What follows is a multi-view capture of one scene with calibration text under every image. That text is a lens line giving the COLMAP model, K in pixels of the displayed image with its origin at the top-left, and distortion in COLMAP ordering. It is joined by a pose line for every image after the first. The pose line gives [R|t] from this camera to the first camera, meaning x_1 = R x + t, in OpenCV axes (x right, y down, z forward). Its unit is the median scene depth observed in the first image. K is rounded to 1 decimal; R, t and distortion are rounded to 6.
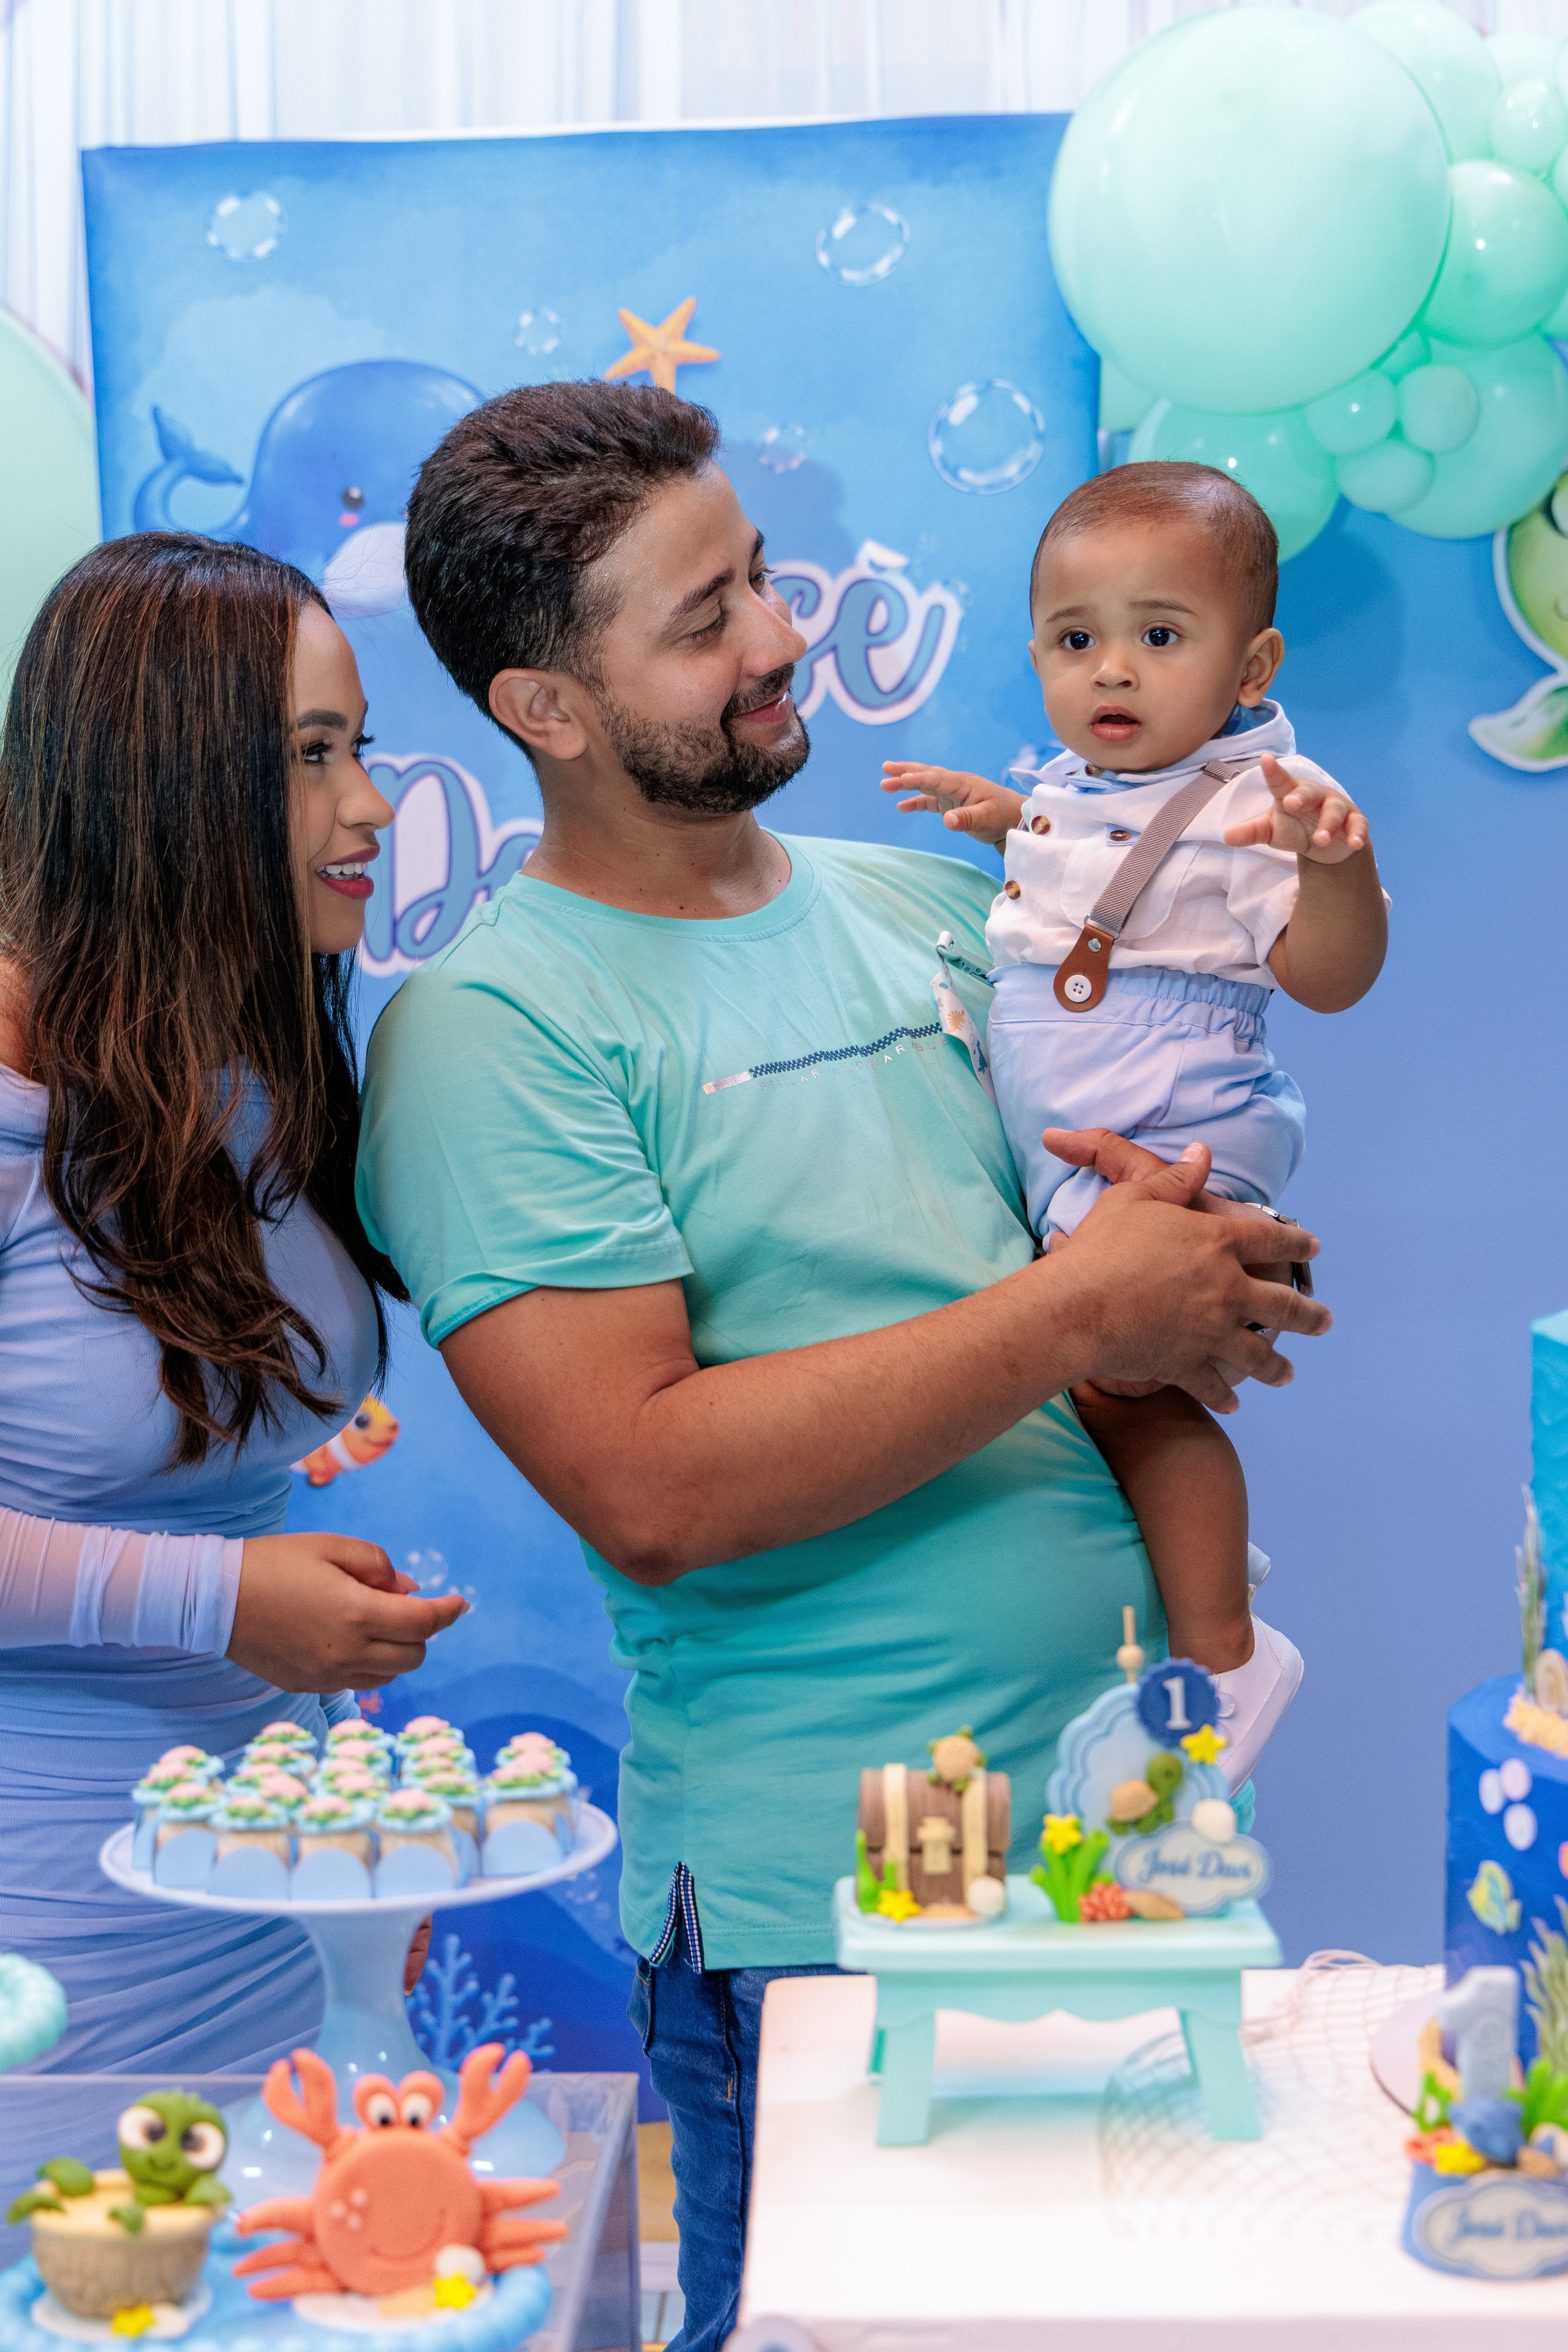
lens RADIAL K [[3696.1, 0, 784.0], [0, 3696.1, 1176.0], [0, 0, 1]] dist [0.001848, 0.066571]
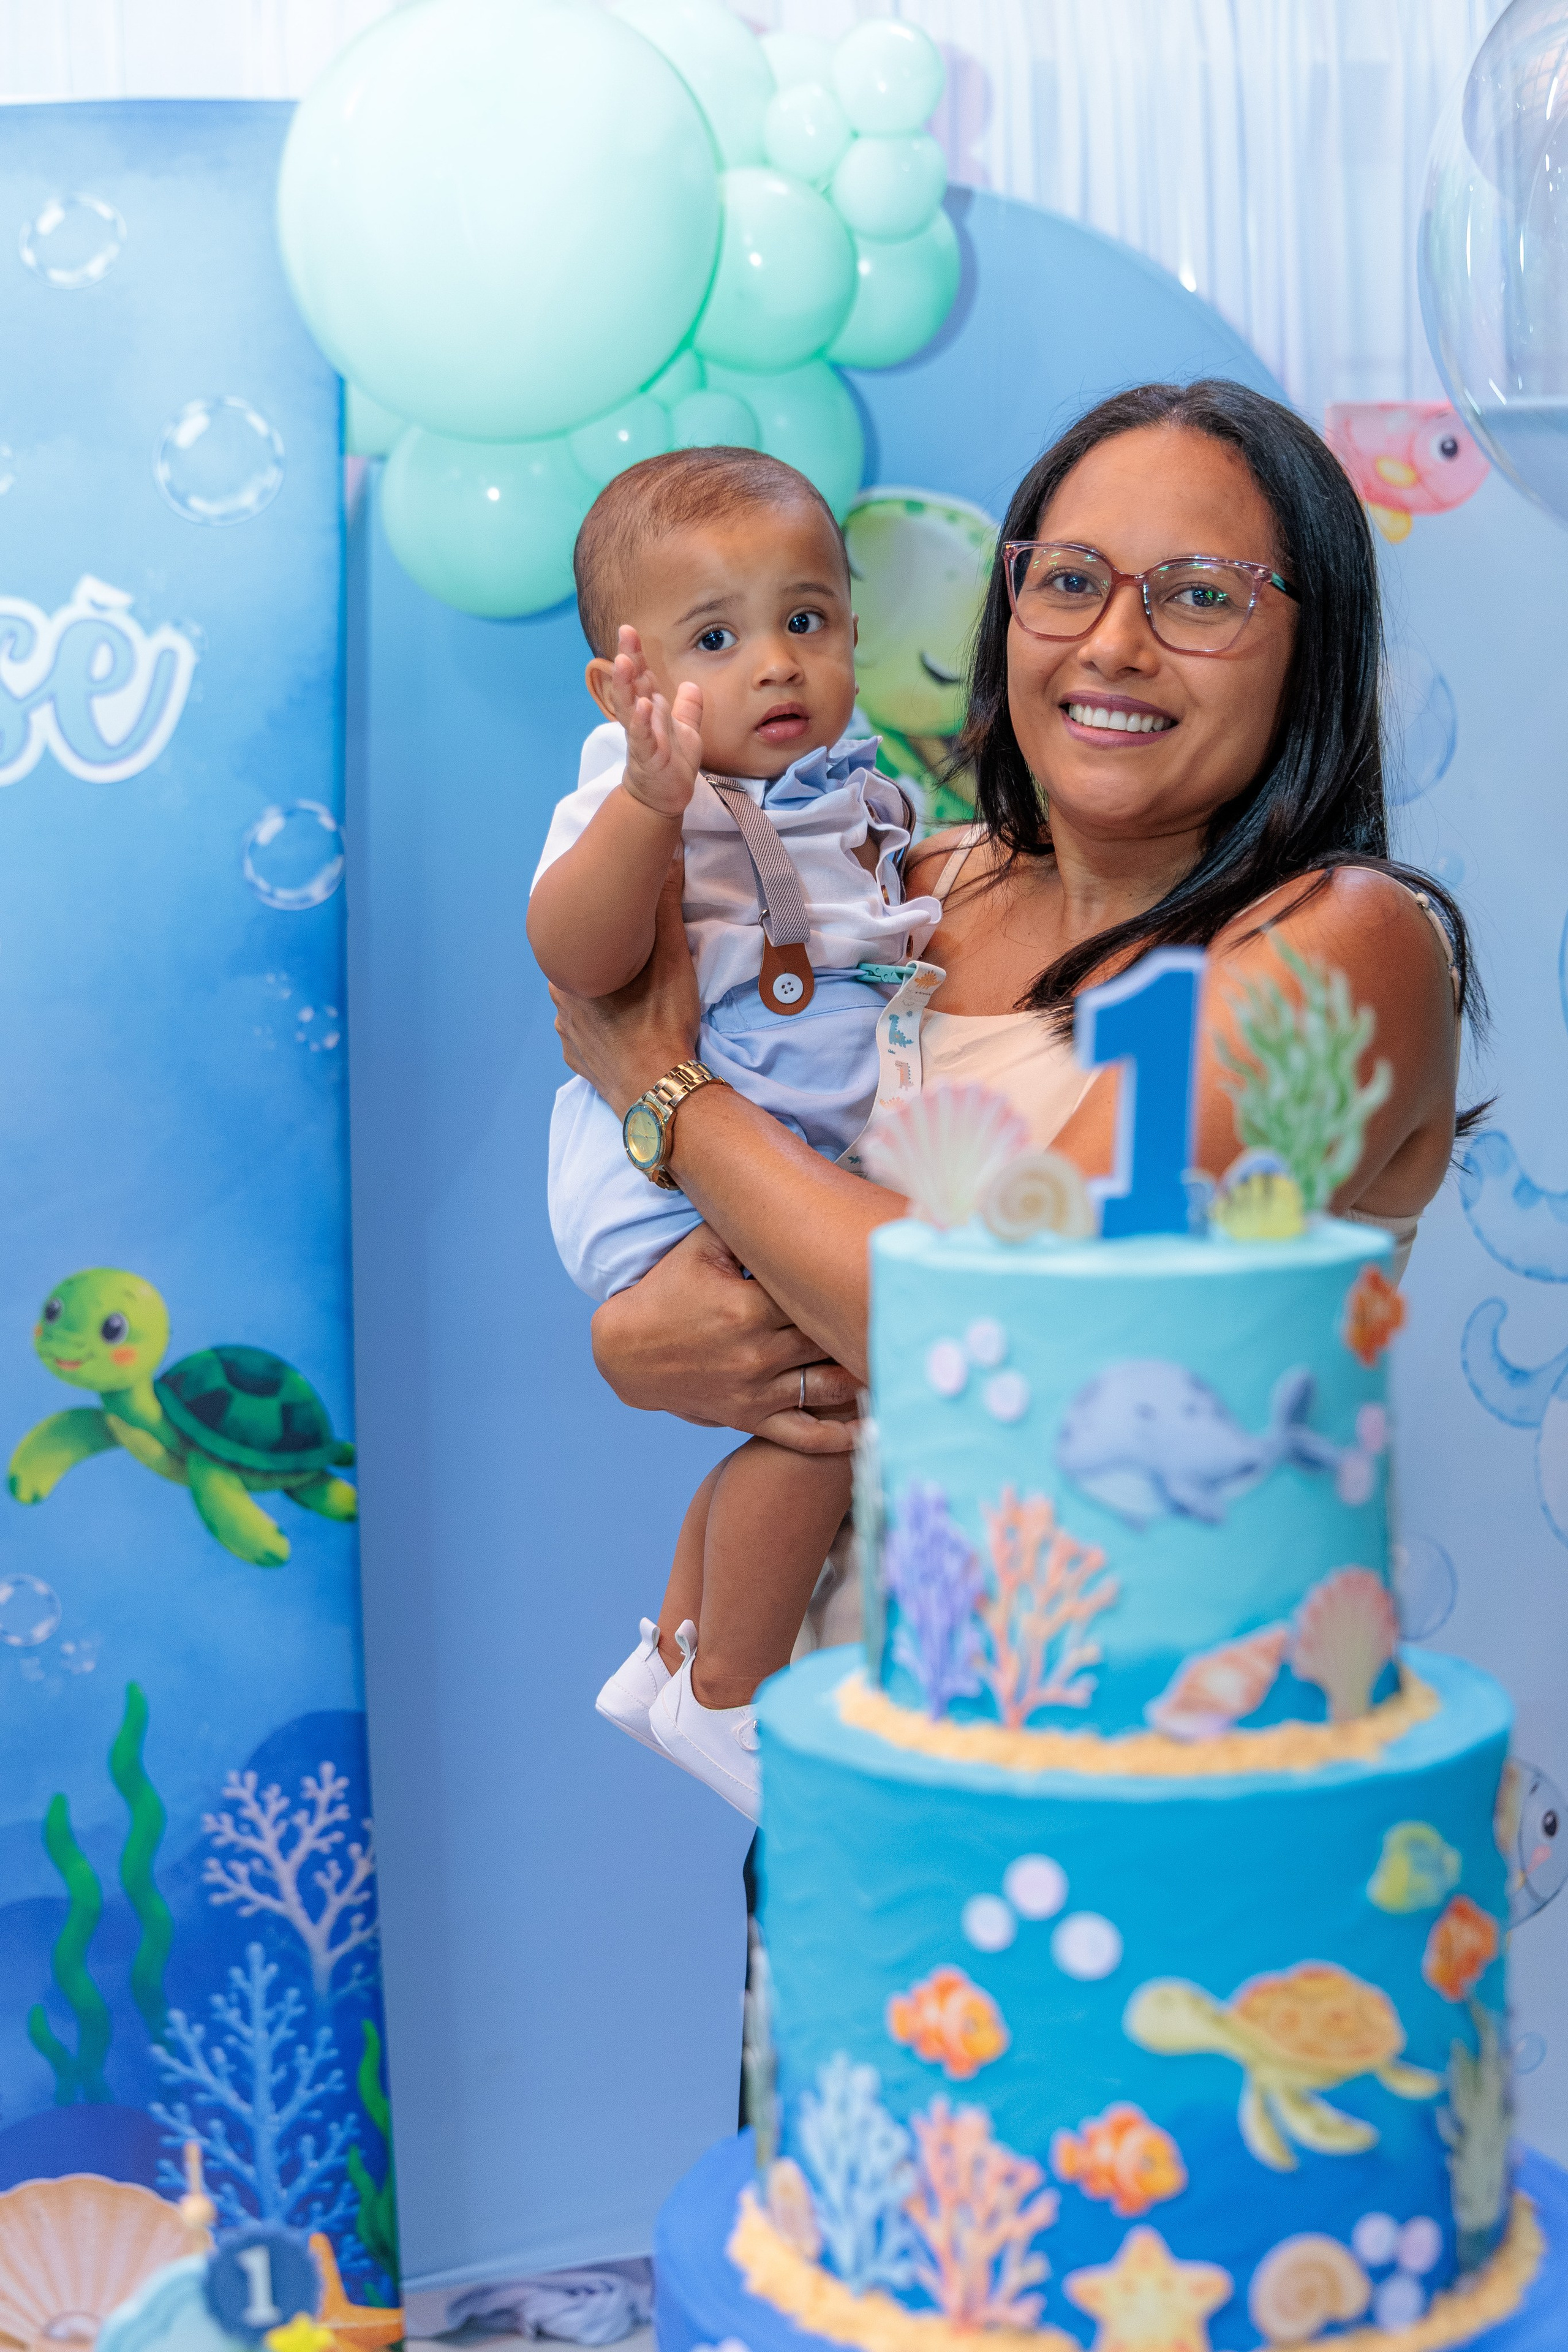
lens RADIAL K [[3417.1, 0, 741.7], [0, 3417.1, 1182.9], [0, 0, 1]] dist [-0.017095, 0.087534]
pose [[0.987247, -0.017620, 0.158217, 0.096540], [0.015861, 0.999798, 0.012376, -0.071162], [-0.158403, -0.009709, 0.987327, 0.344845]]
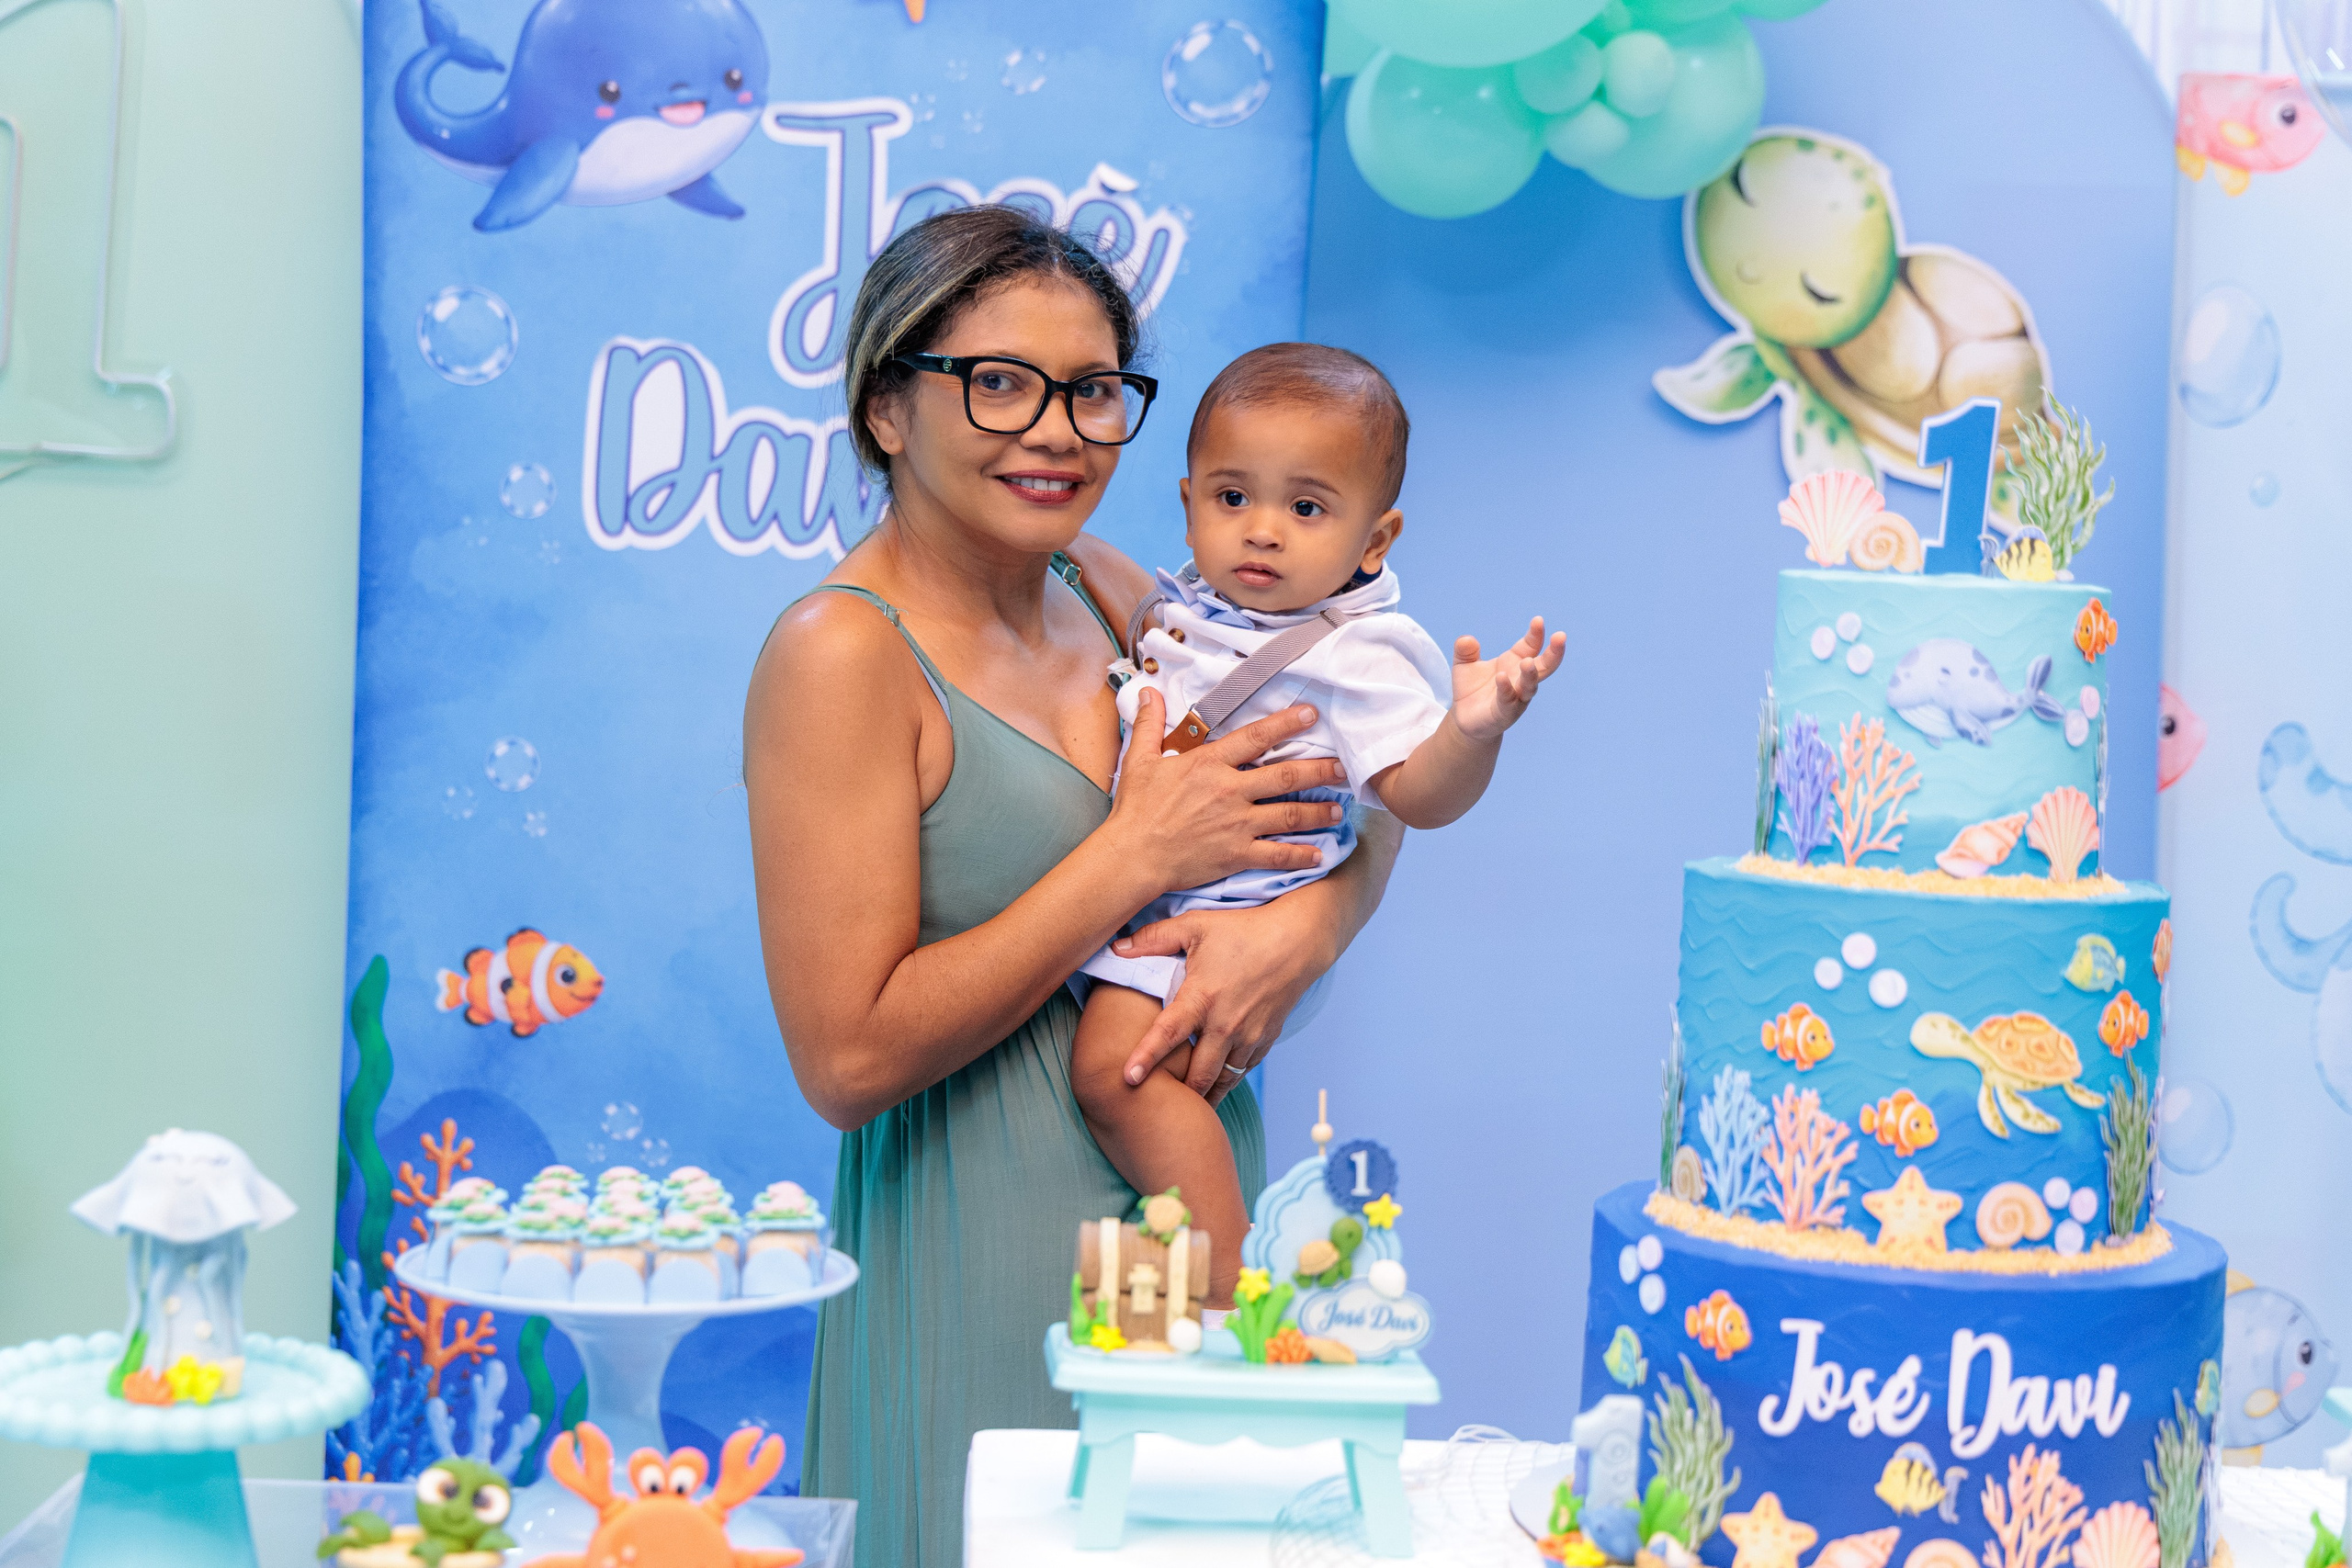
lens RADIAL K [[3775.0, 0, 1177.2], [0, 3775.0, 774.5], [0, 0, 1]] dist [0.009637, 0.068996]
pose [[0.996506, 0.054363, 0.063411, -0.029870], [-0.053314, 0.998413, -0.018117, 0.043055], [-0.064295, 0.014673, 0.997823, -0.156700]]
